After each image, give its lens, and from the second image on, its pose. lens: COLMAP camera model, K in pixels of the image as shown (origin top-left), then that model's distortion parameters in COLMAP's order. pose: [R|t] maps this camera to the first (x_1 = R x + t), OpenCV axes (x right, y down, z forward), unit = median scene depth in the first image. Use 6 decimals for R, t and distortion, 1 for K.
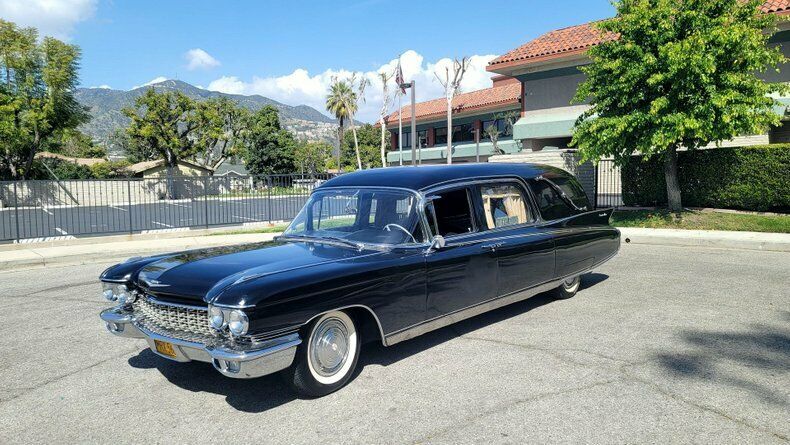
lens RADIAL K [[596.0, 0, 368.8], [0, 596.0, 223.2], [0, 0, 1]] dist [0.052625, -0.001402]
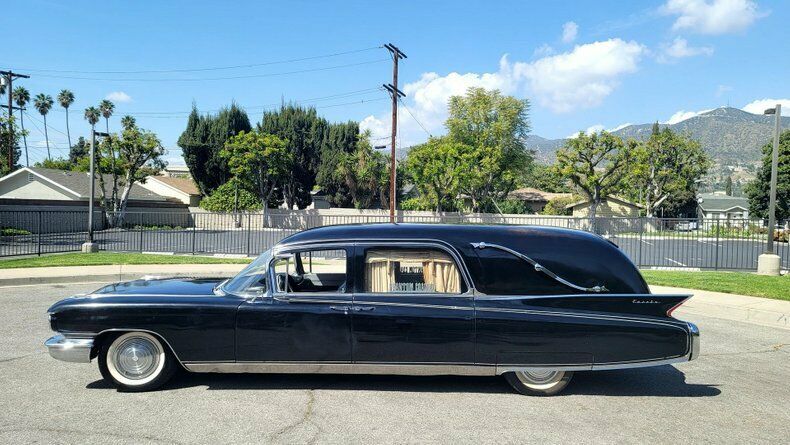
lens RADIAL K [[579.7, 0, 395.0], [0, 579.7, 222.5], [0, 0, 1]] dist [0.052400, -0.005576]
pose [[0.641412, 0.049330, -0.765609, 0.236281], [-0.086218, 0.996244, -0.008042, -0.025111], [0.762336, 0.071167, 0.643256, 0.099124]]
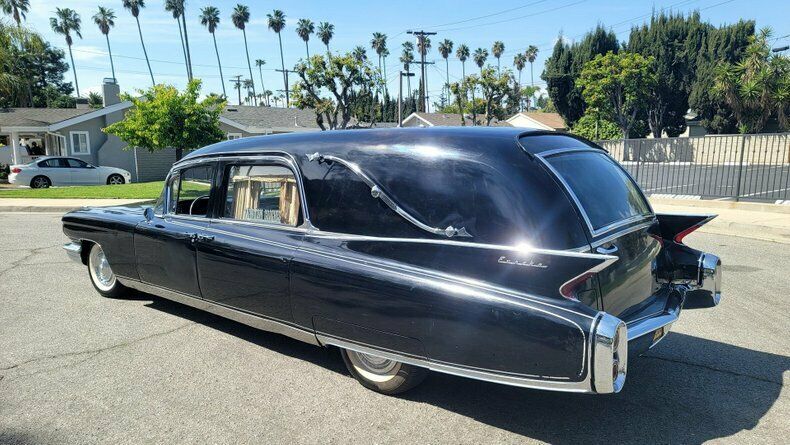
lens RADIAL K [[579.7, 0, 395.0], [0, 579.7, 222.5], [0, 0, 1]] dist [0.052400, -0.005576]
pose [[-0.008457, 0.148398, -0.988892, 0.239377], [-0.053108, 0.987465, 0.148638, -0.028062], [0.998553, 0.053775, -0.000469, 0.300362]]
